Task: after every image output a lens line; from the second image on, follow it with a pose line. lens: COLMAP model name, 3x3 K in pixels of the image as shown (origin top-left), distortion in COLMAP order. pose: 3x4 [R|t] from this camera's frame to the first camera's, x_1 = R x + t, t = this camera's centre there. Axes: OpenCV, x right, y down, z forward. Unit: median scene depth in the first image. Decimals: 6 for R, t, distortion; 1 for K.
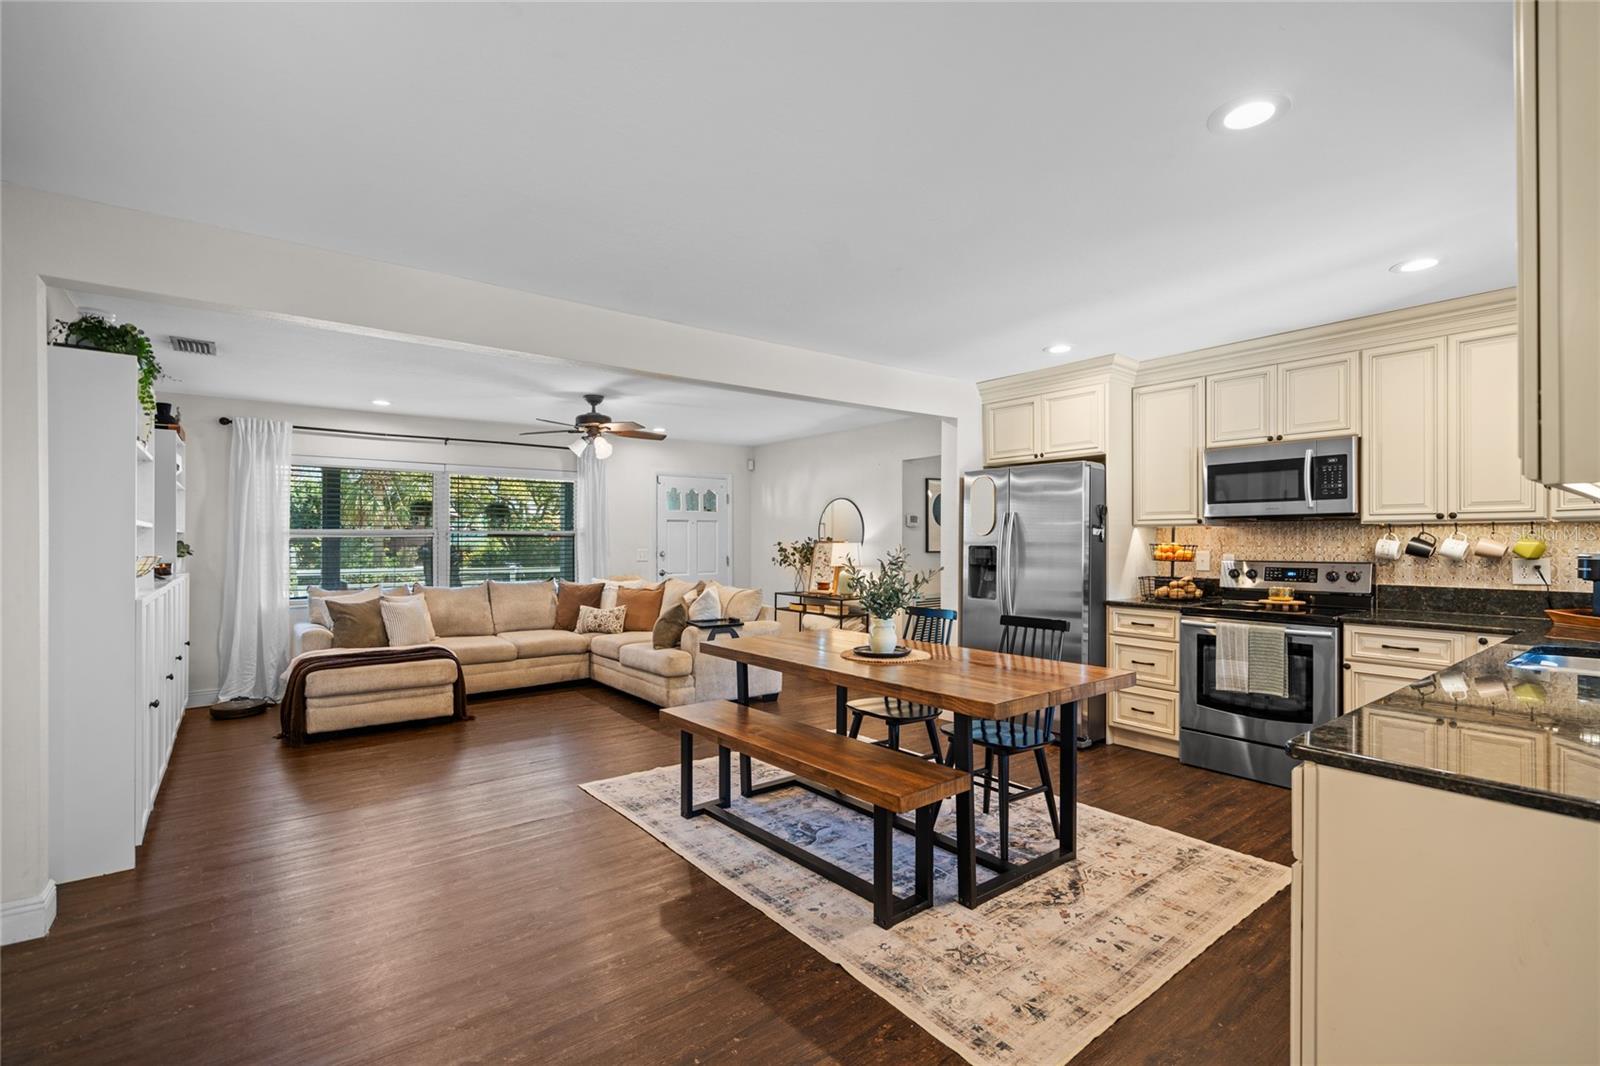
lens RADIAL K [[722.6, 0, 782.6], [0, 722.6, 539.8], [0, 0, 1]] dist [0.000010, 0.000242]
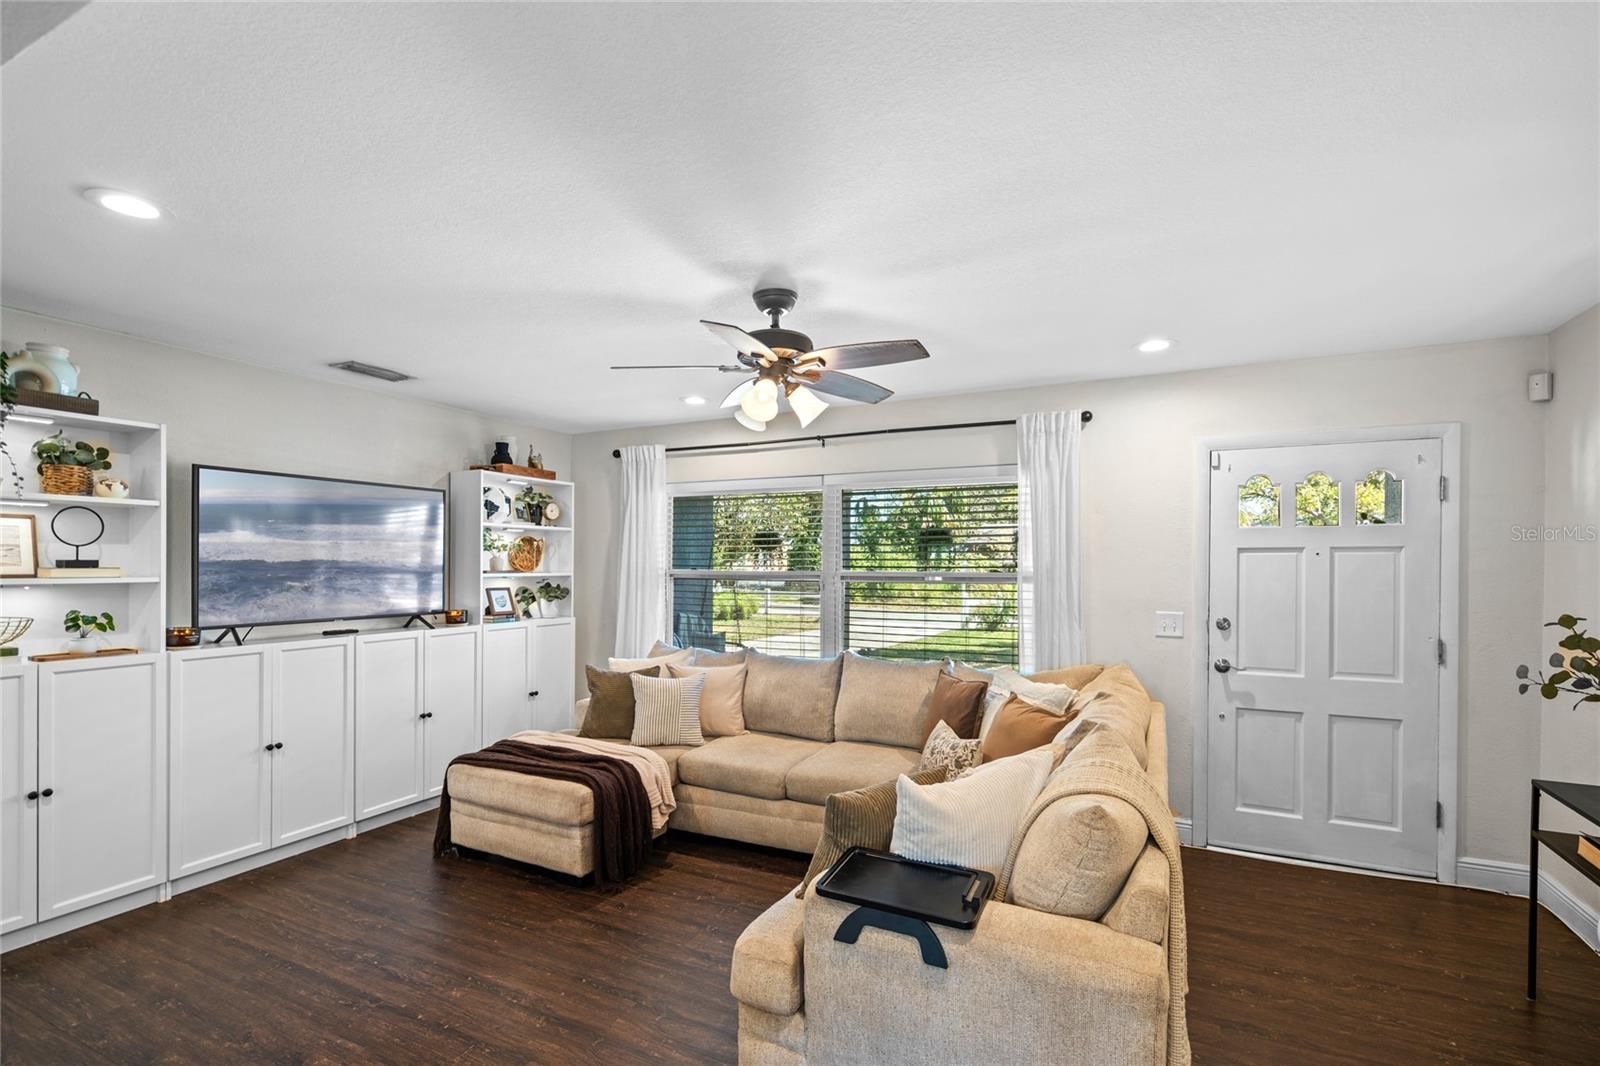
lens RADIAL K [[730.2, 0, 799.7], [0, 730.2, 569.6], [0, 0, 1]] dist [0.000134, 0.000223]
pose [[0.455886, 0.008023, -0.890002, 0.151841], [-0.002070, 0.999966, 0.007953, -0.022620], [0.890036, -0.001783, 0.455887, 0.720013]]
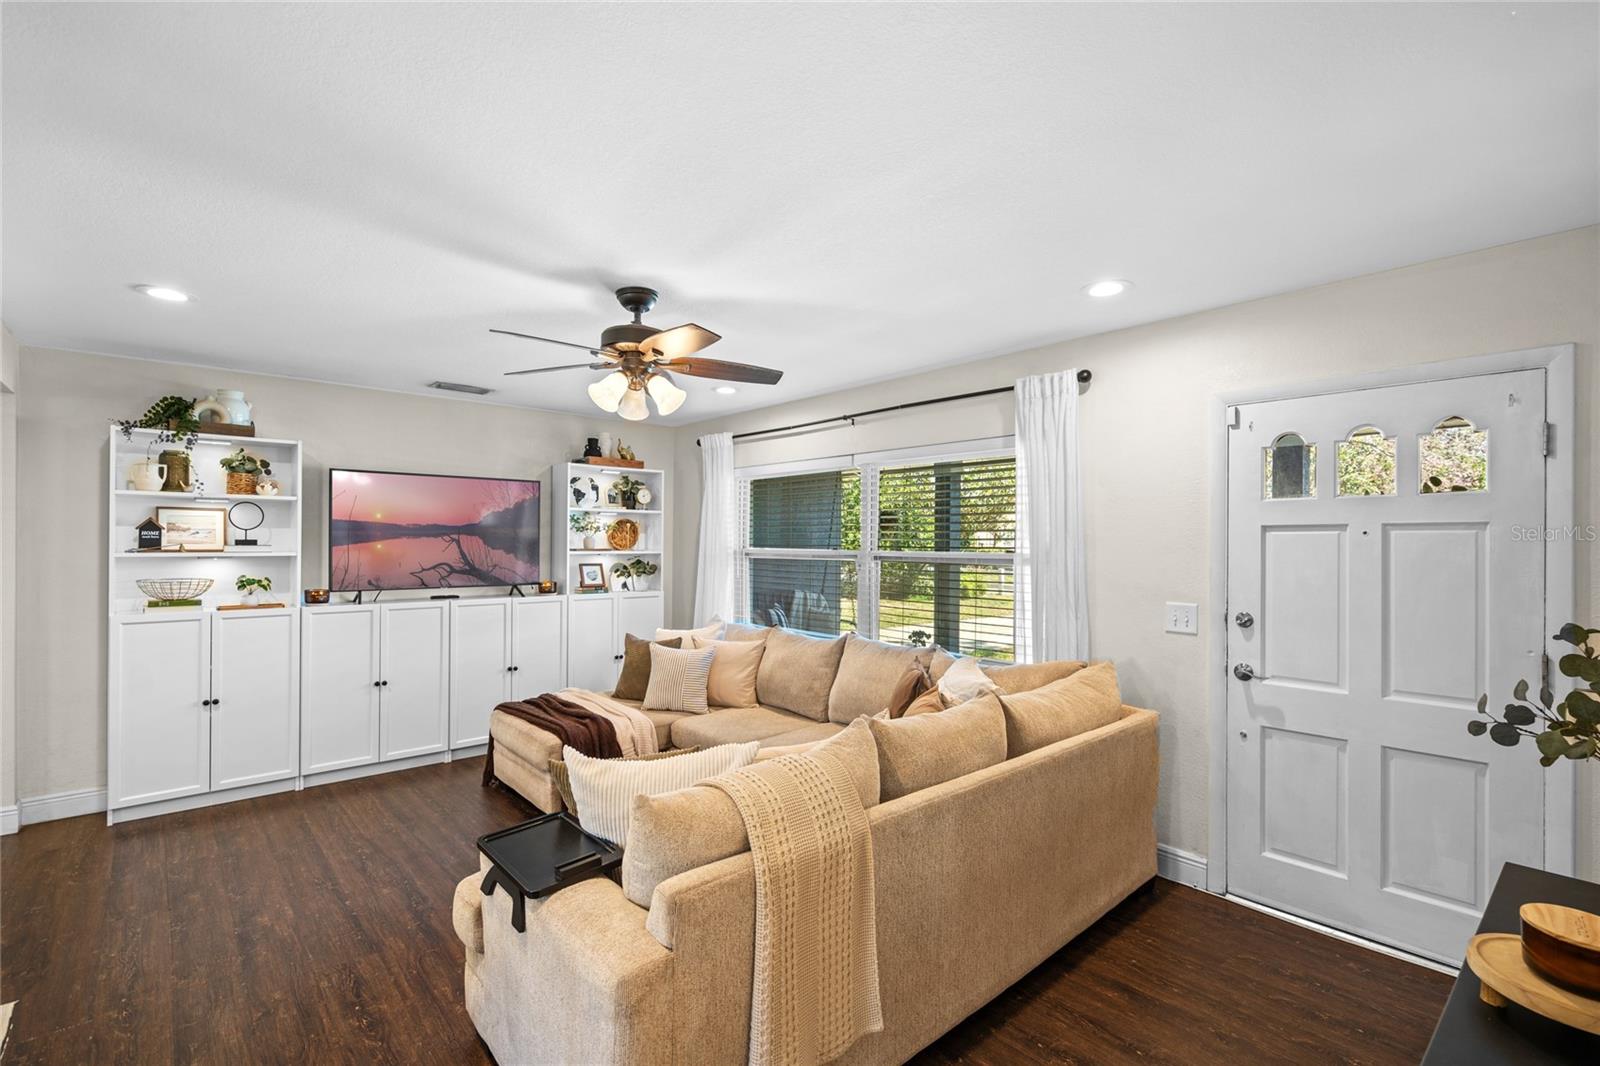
lens RADIAL K [[717.9, 0, 800.0], [0, 717.9, 541.7], [0, 0, 1]] dist [0.000948, 0.000336]
pose [[0.094028, -0.000158, -0.995570, 0.220557], [-0.004572, 0.999989, -0.000591, -0.024116], [0.995559, 0.004607, 0.094026, 0.960445]]
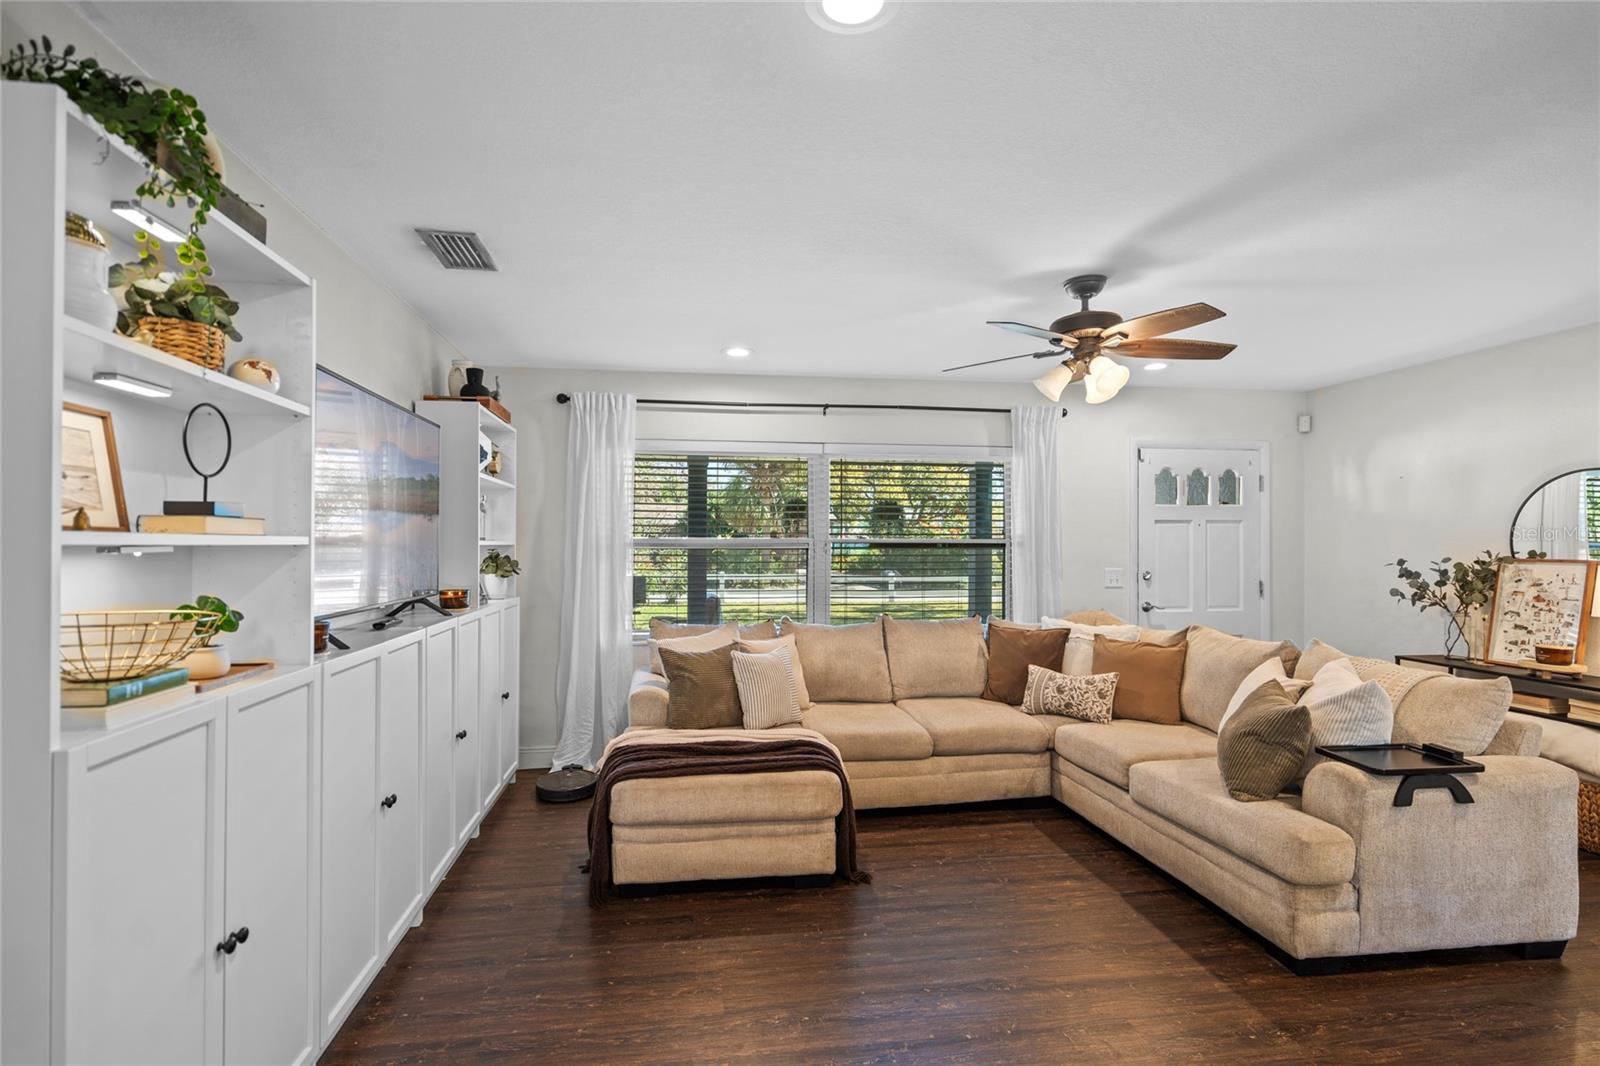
lens RADIAL K [[740.1, 0, 775.7], [0, 740.1, 536.5], [0, 0, 1]] dist [-0.001350, -0.000631]
pose [[0.875860, -0.003724, -0.482551, -0.179900], [-0.001053, 0.999953, -0.009628, -0.009721], [0.482565, 0.008941, 0.875815, 0.388956]]
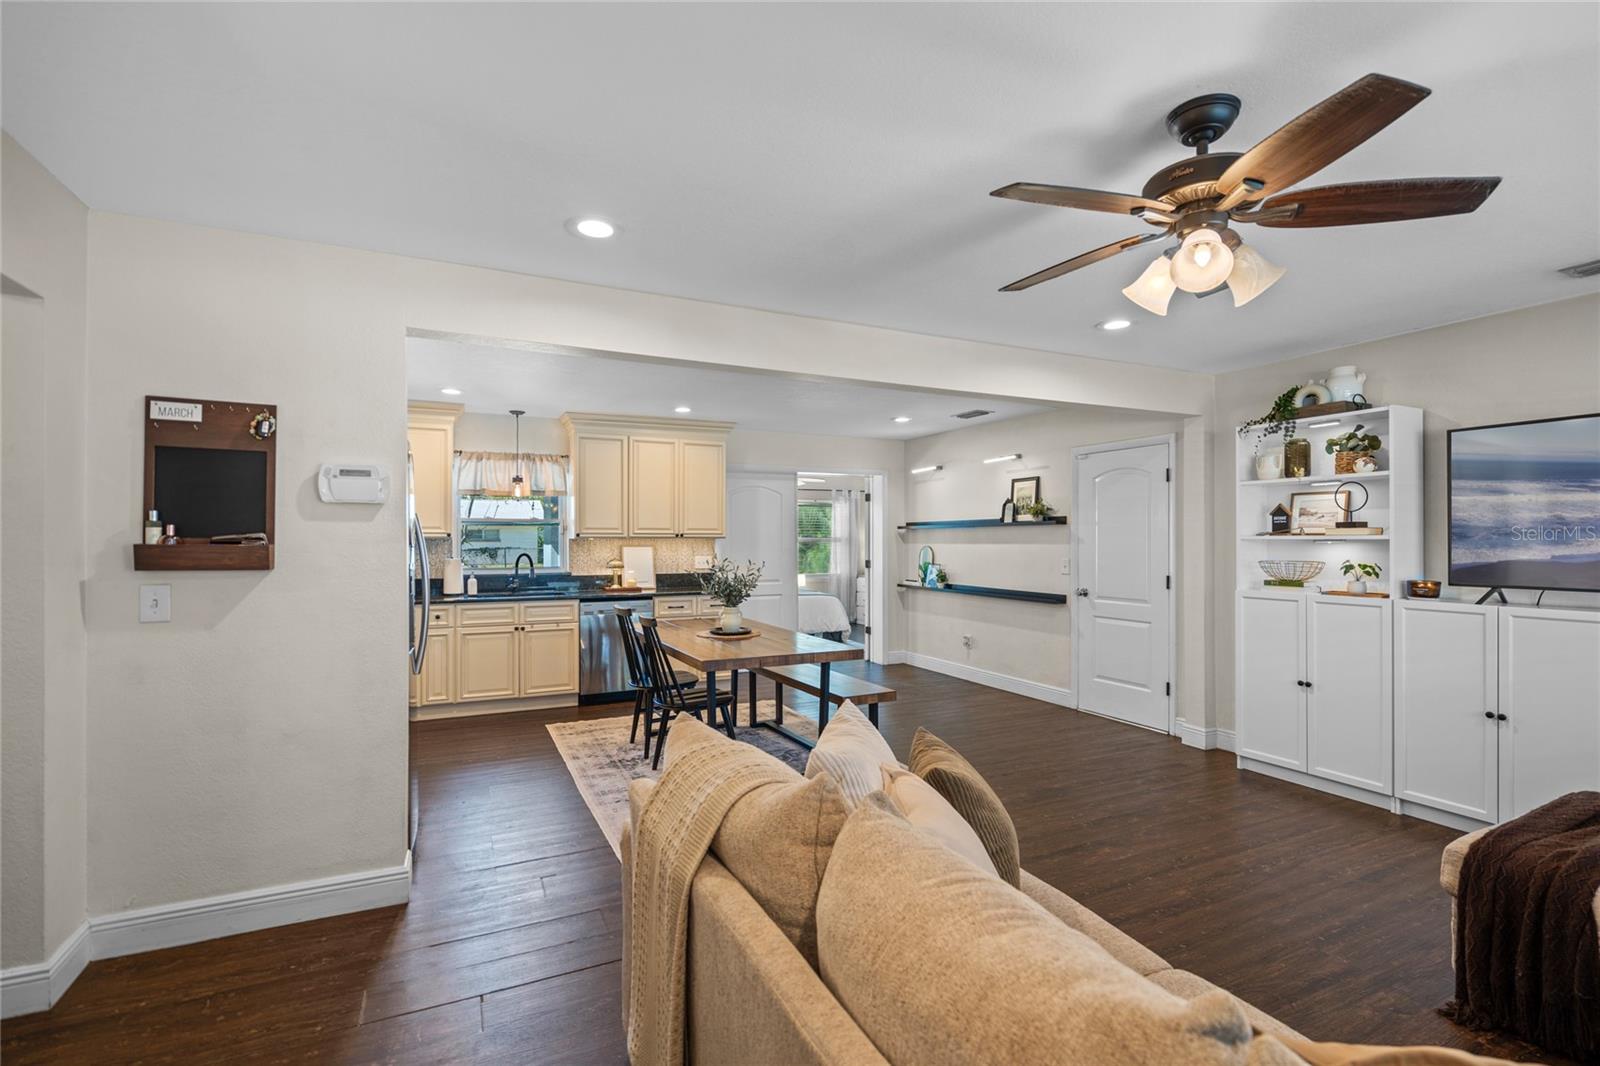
lens RADIAL K [[723.6, 0, 800.0], [0, 723.6, 533.0], [0, 0, 1]] dist [-0.001581, -0.000105]
pose [[-0.981515, 0.004353, 0.191338, -0.133402], [0.002274, 0.999936, -0.011087, -0.008856], [-0.191374, -0.010447, -0.981462, 1.216072]]
